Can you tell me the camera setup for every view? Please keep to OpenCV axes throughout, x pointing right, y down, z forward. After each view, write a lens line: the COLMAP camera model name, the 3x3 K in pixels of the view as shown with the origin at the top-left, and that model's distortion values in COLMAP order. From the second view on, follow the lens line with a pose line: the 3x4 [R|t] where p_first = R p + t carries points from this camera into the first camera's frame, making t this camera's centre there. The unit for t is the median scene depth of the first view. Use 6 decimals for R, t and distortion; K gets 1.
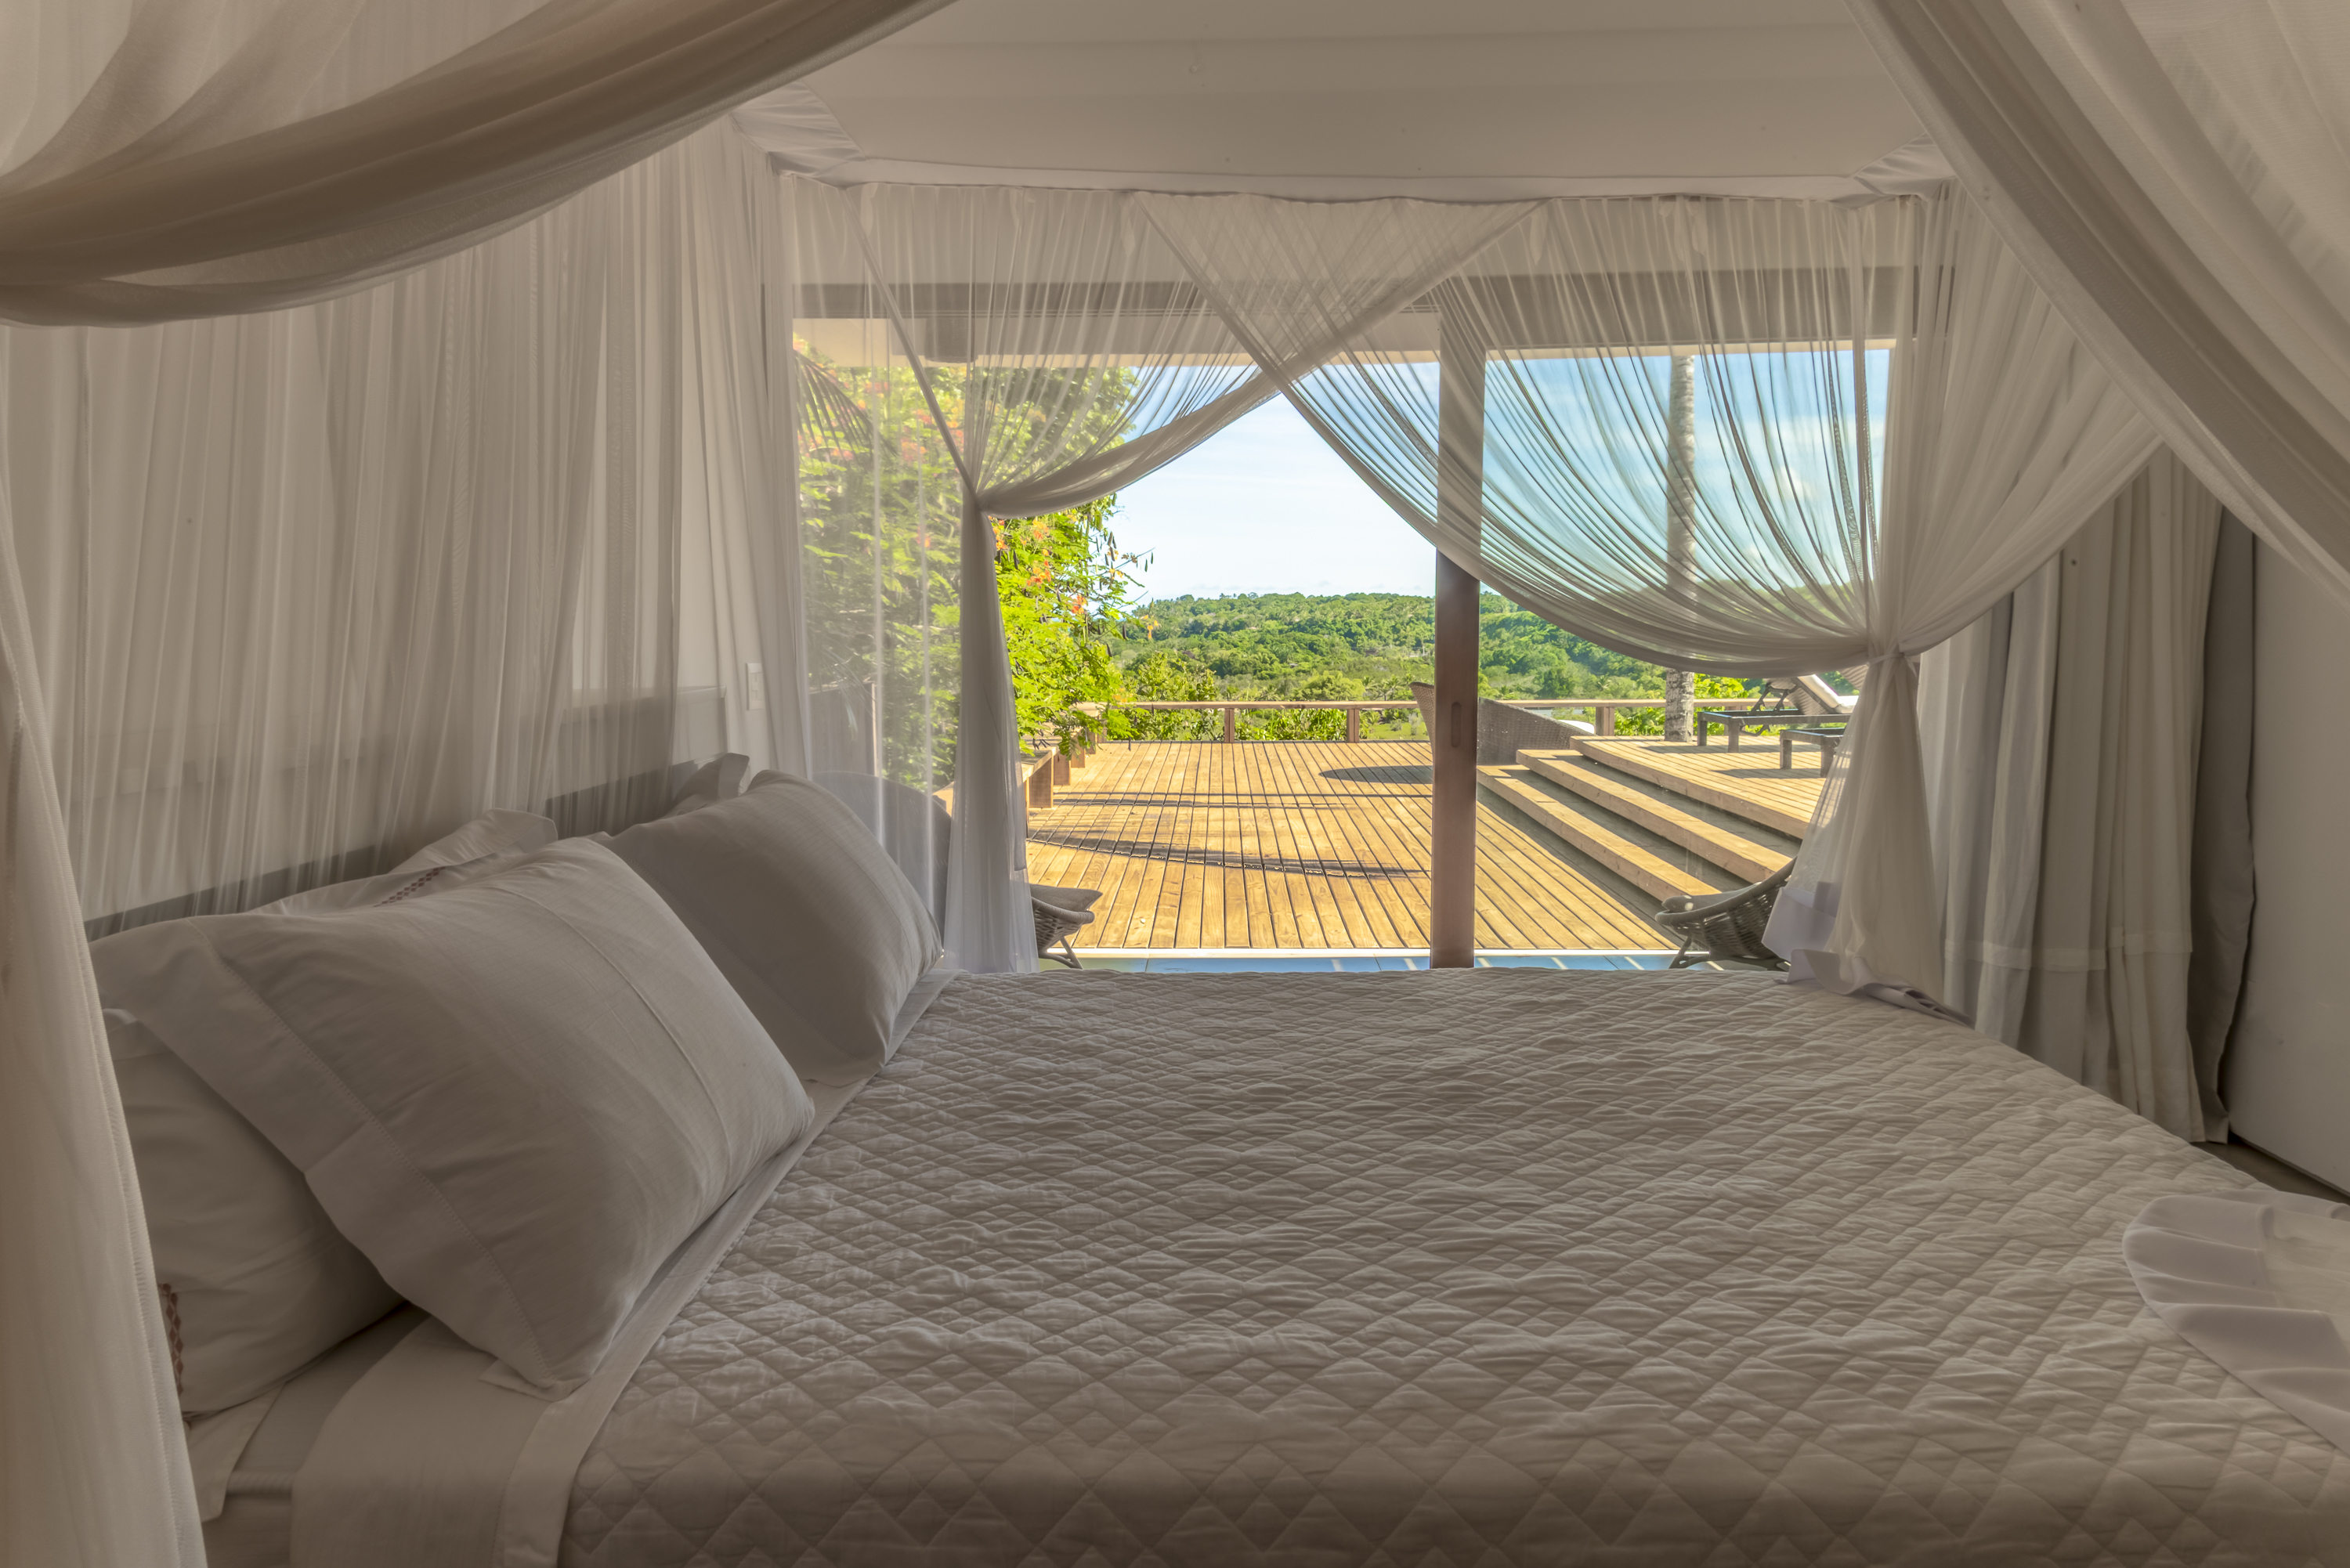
lens RADIAL K [[1616.1, 0, 1175.5], [0, 1616.1, 785.0], [0, 0, 1]] dist [0.002224, -0.022862]
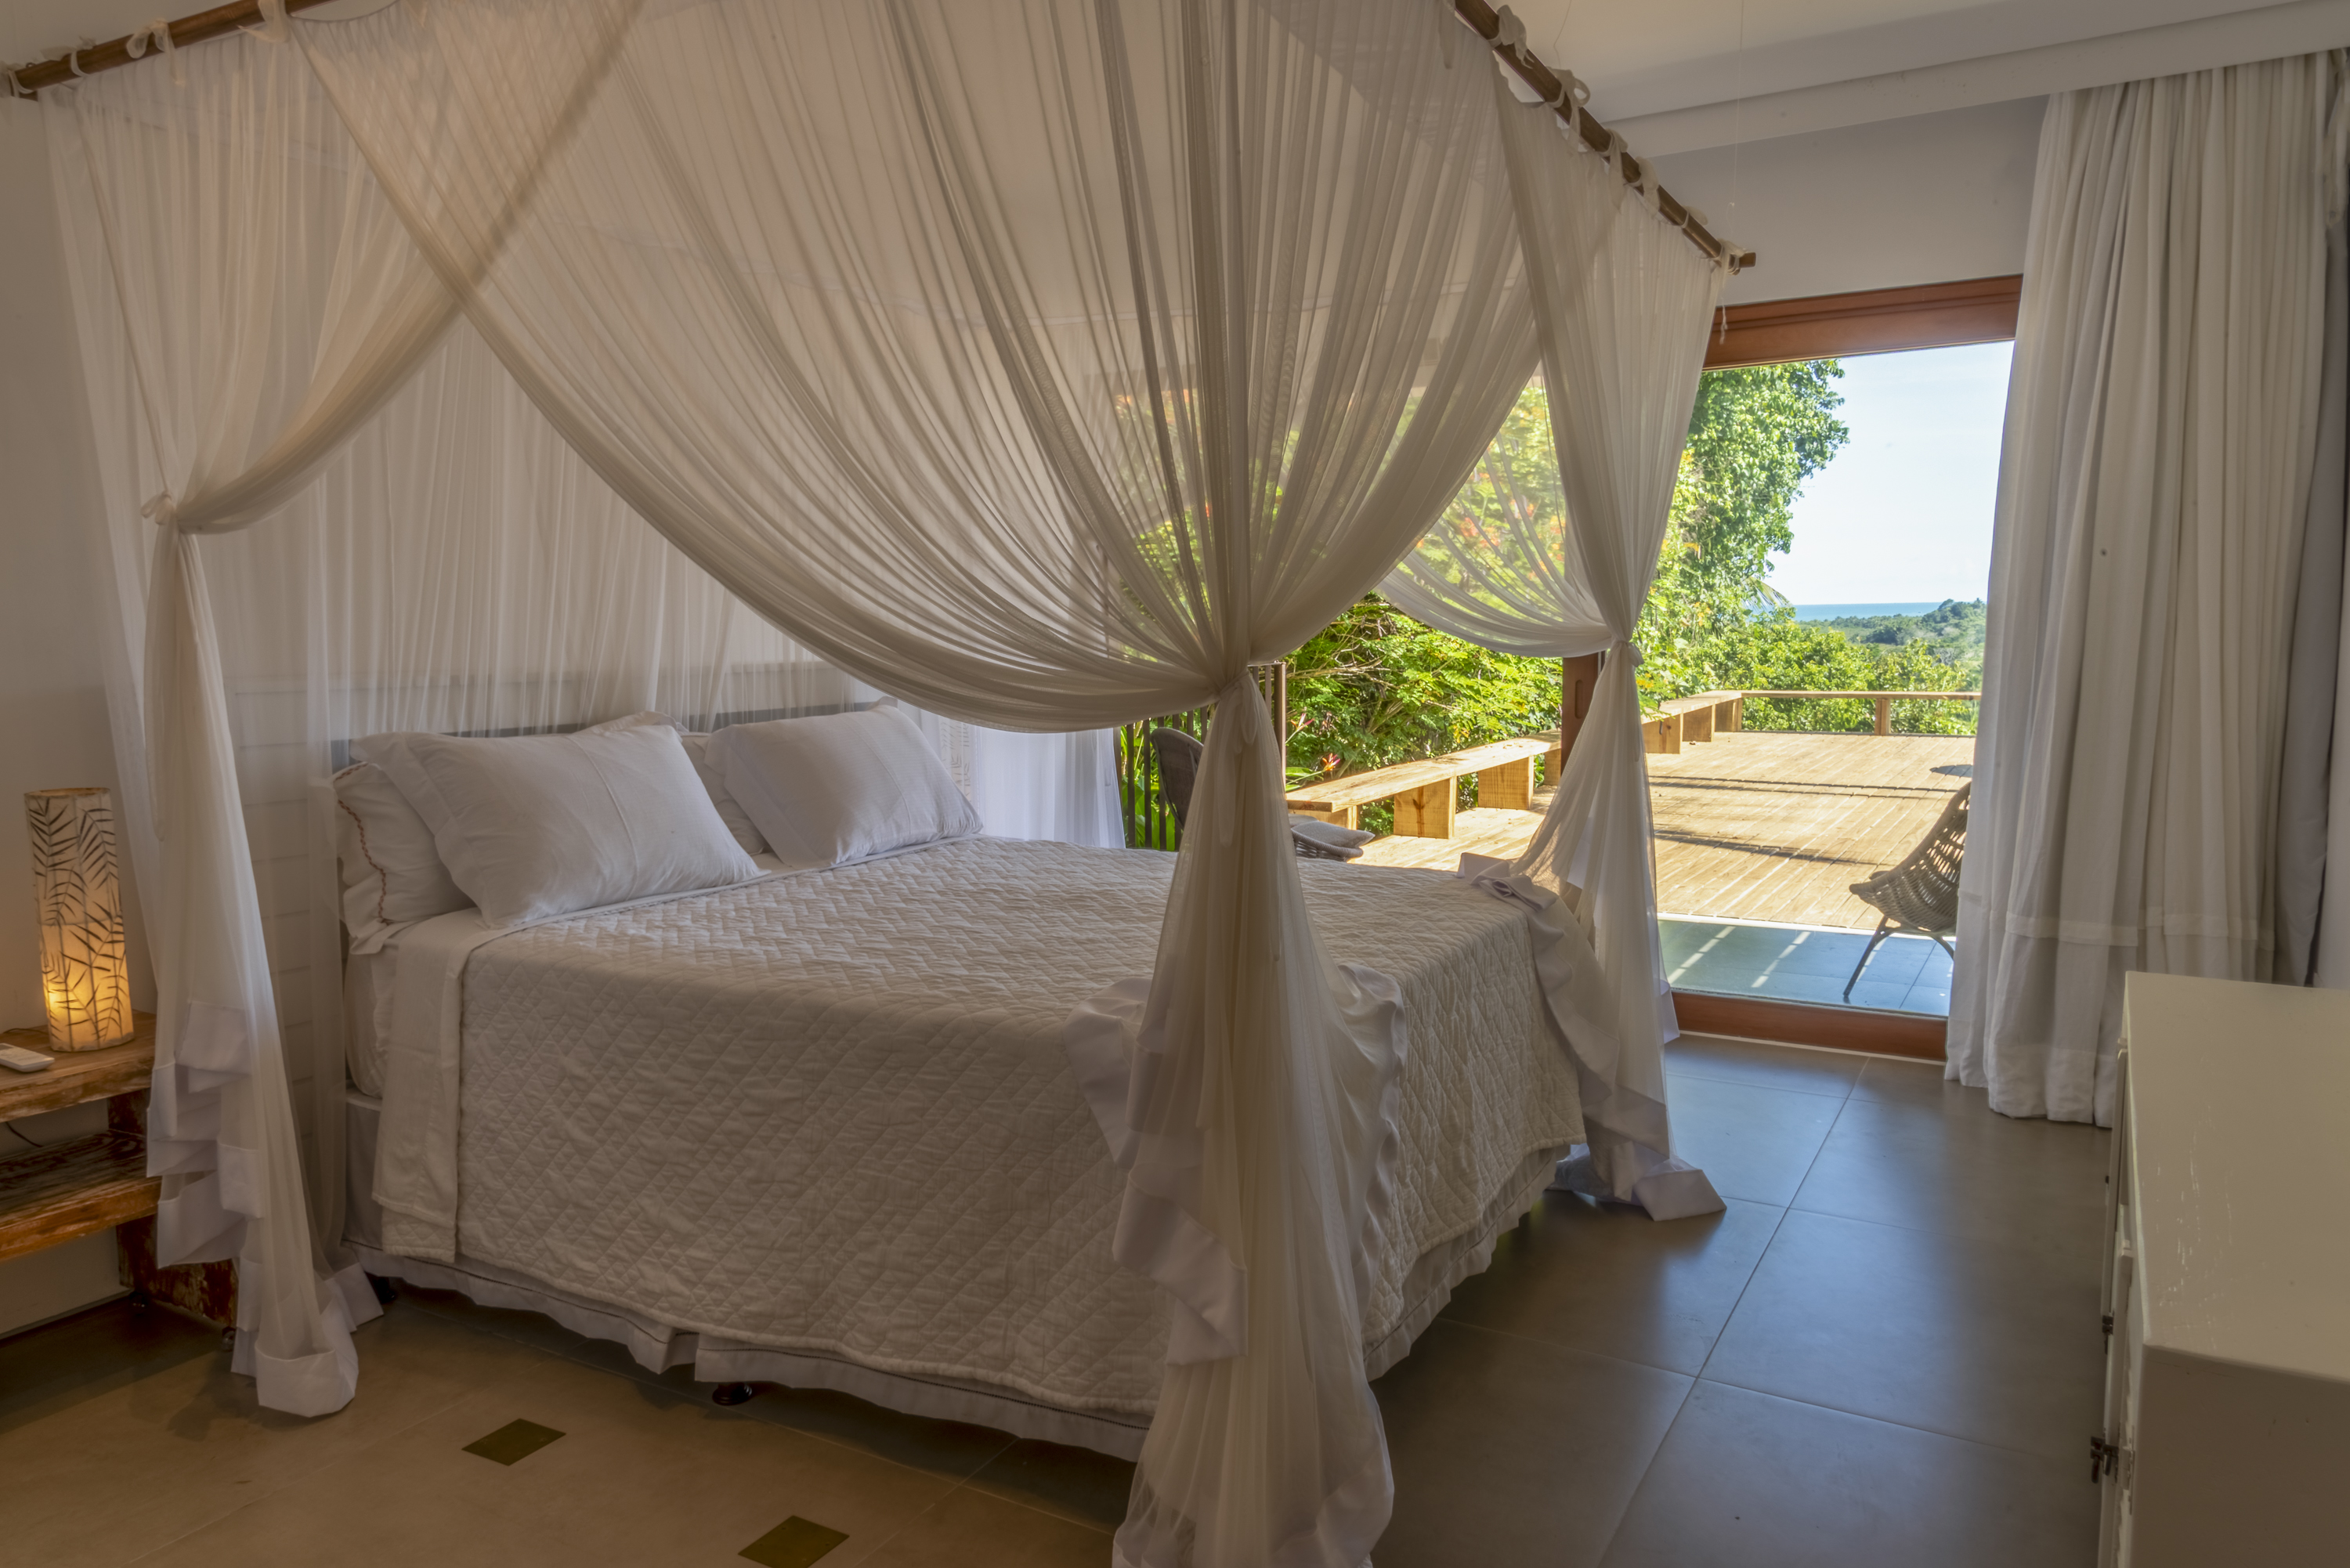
lens RADIAL K [[1616.1, 0, 1175.5], [0, 1616.1, 789.8], [0, 0, 1]] dist [0.002224, -0.022862]
pose [[0.888563, 0.048988, -0.456132, 1.585552], [-0.045047, 0.998794, 0.019517, 0.067831], [0.456538, 0.003205, 0.889698, -0.682520]]
